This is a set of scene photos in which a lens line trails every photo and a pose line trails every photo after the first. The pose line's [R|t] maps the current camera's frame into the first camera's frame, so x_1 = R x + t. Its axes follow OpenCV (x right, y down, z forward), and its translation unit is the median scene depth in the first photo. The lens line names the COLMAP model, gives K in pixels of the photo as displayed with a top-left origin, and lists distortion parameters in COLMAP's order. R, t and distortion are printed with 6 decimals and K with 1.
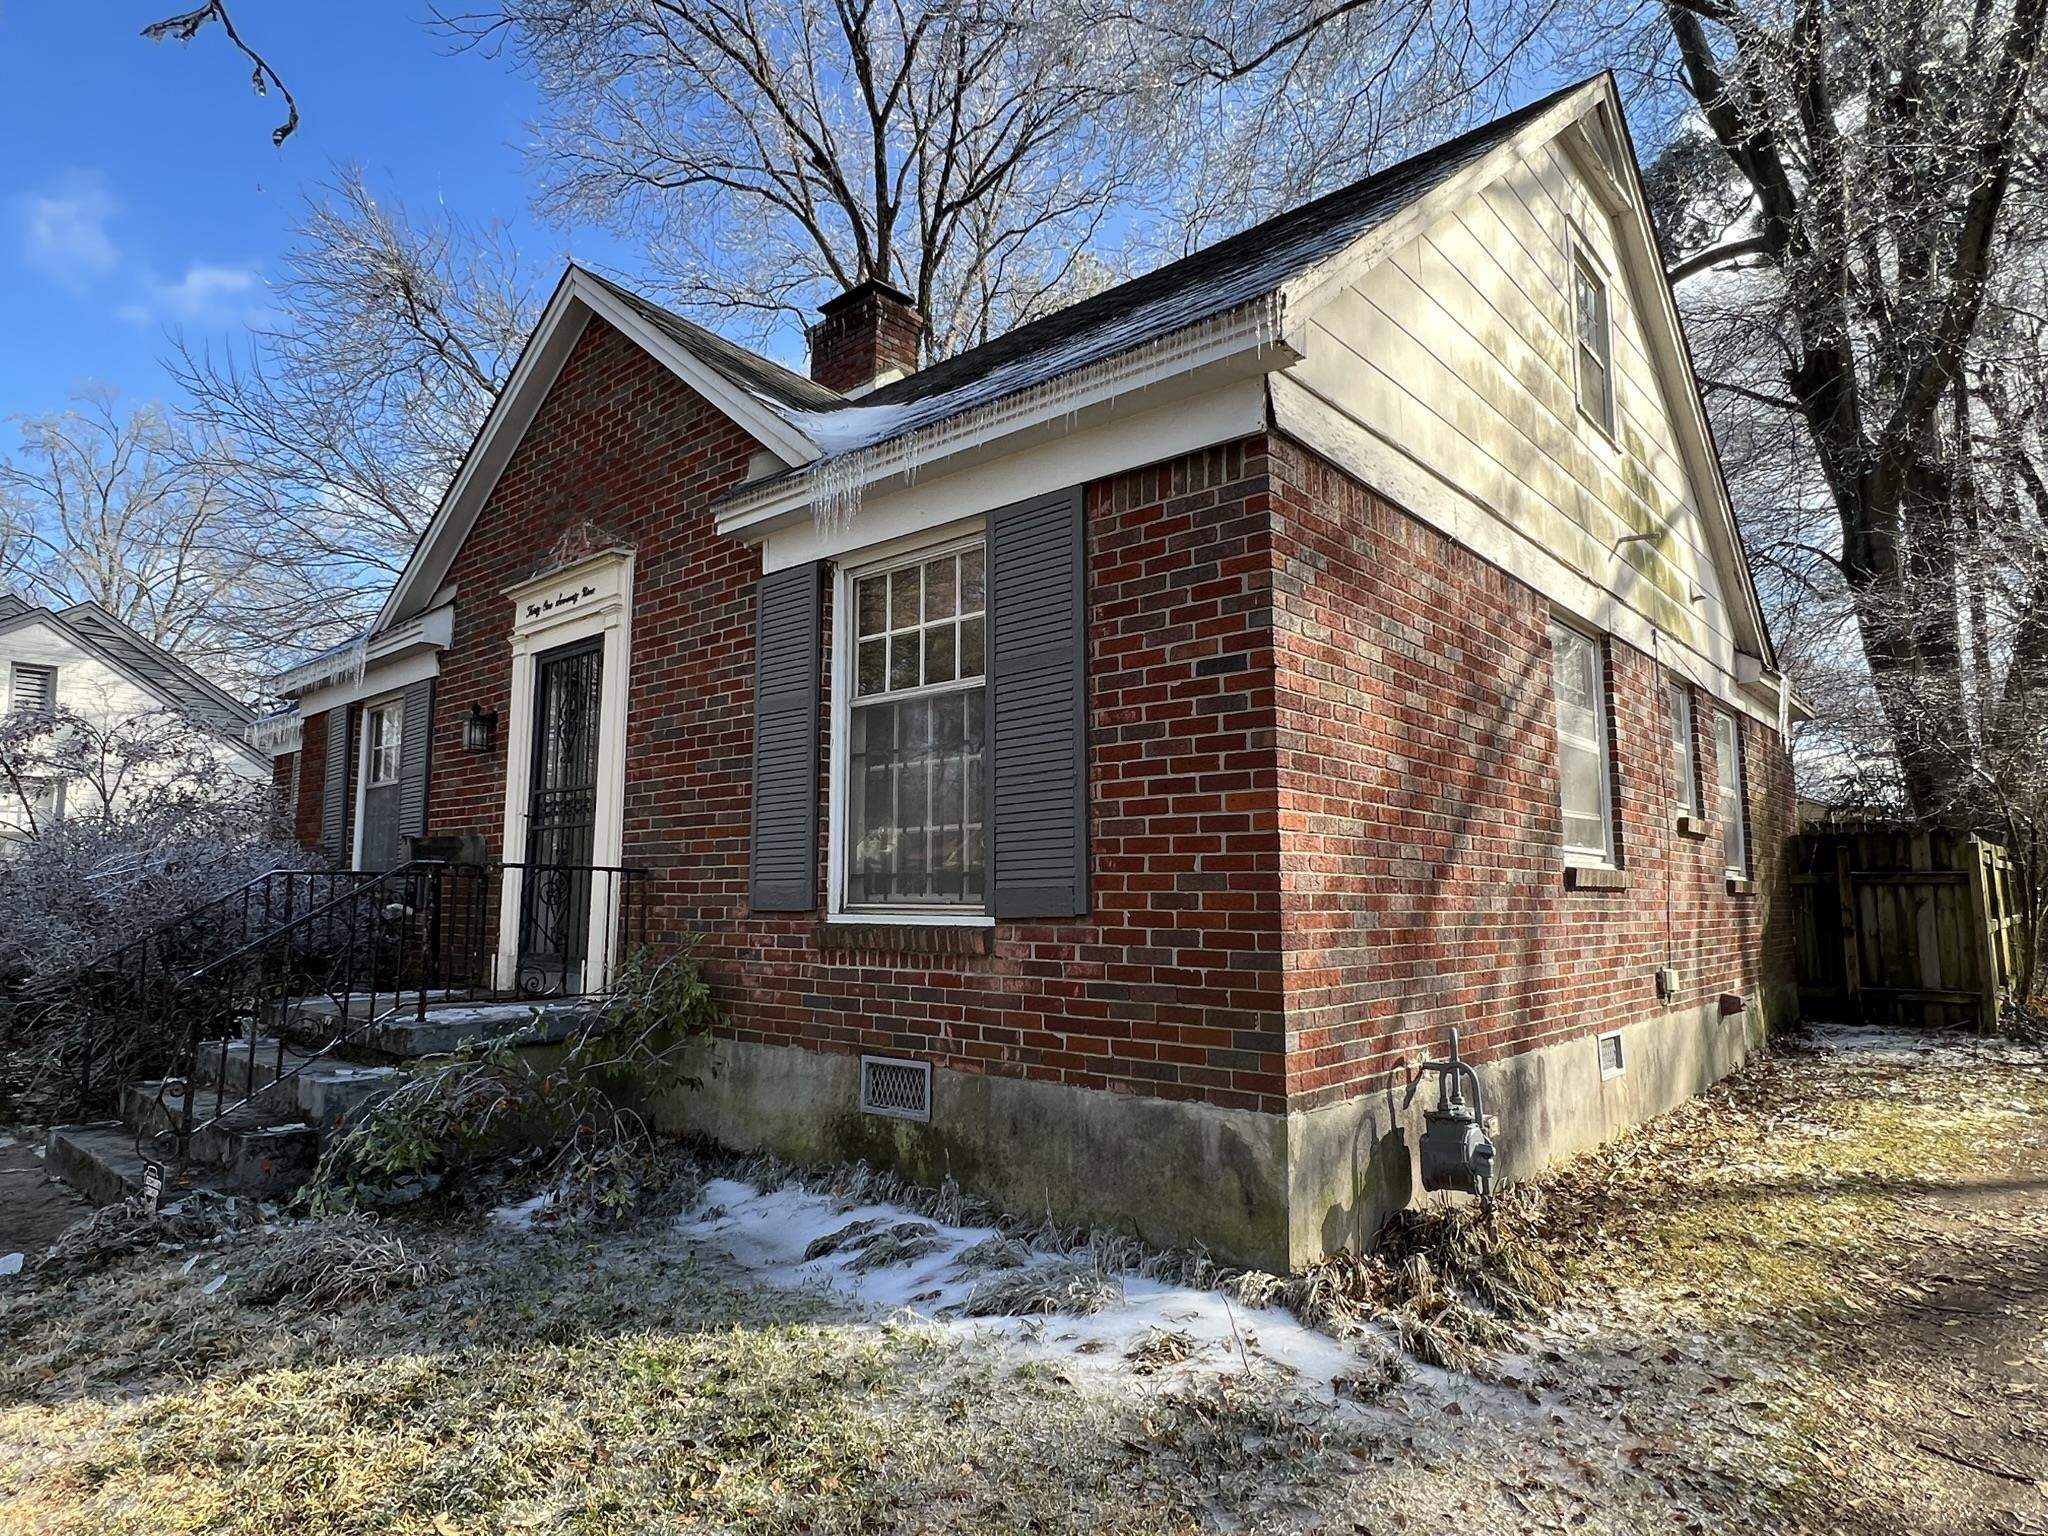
lens RADIAL K [[1150.5, 0, 1026.4], [0, 1150.5, 770.0], [0, 0, 1]] dist [-0.006534, -0.001985]
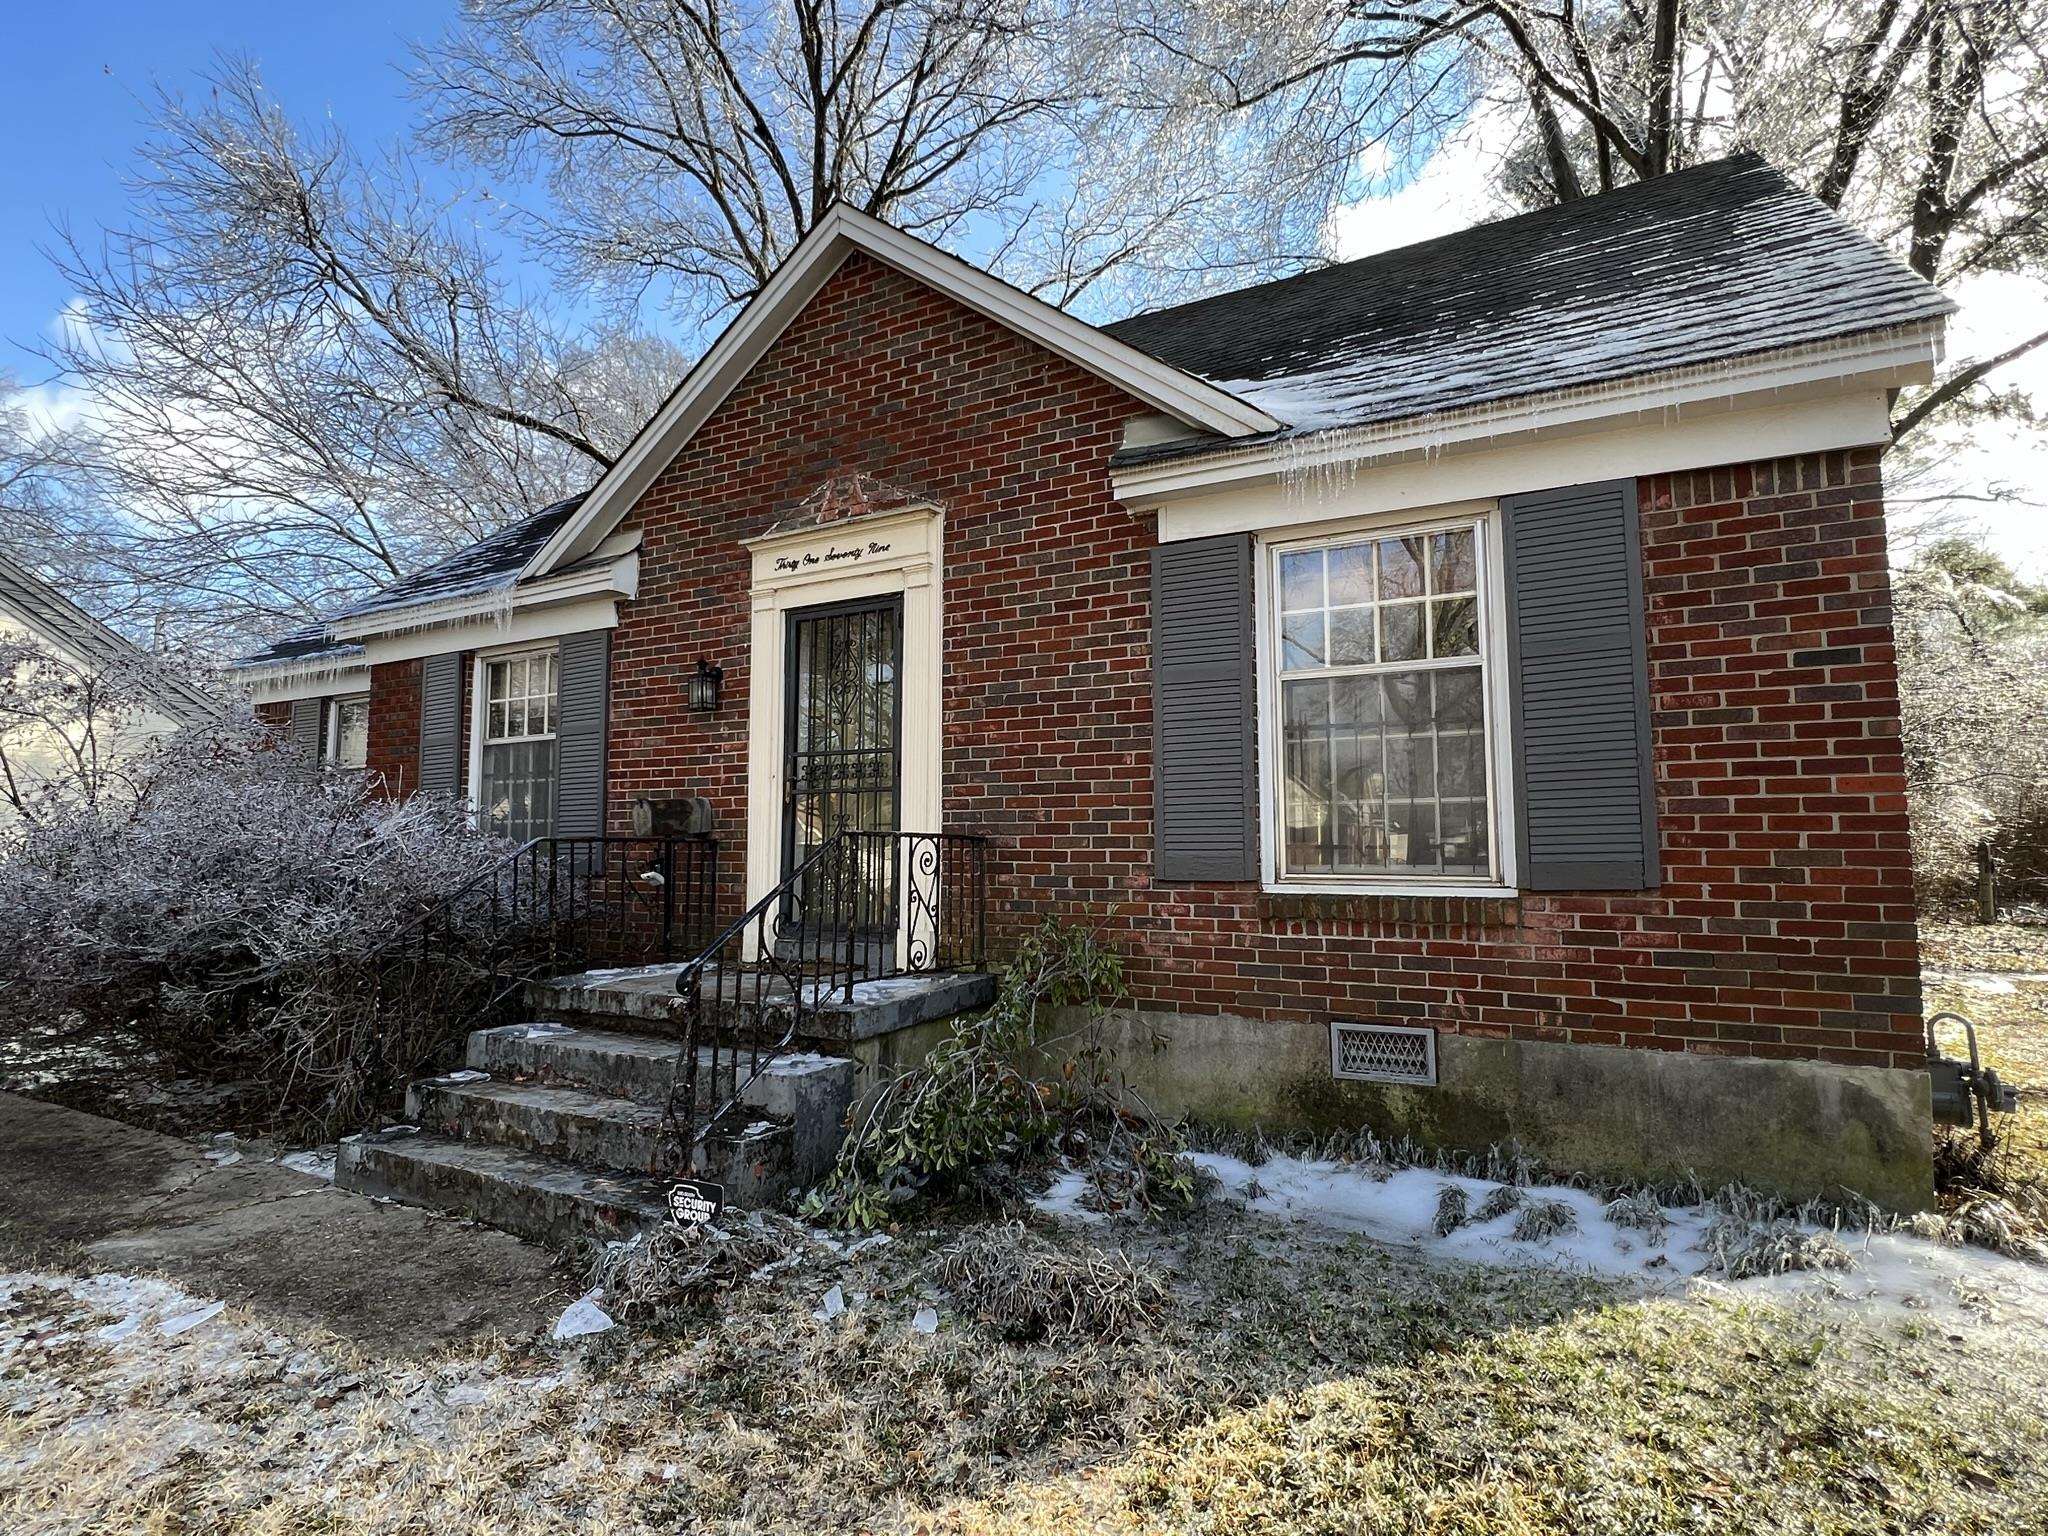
lens RADIAL K [[1037.4, 0, 1022.8], [0, 1037.4, 763.2], [0, 0, 1]] dist [-0.001346, -0.001202]
pose [[0.976564, 0.017240, 0.214536, -0.587593], [-0.023089, 0.999426, 0.024785, 0.001018], [-0.213985, -0.029157, 0.976402, 0.158501]]
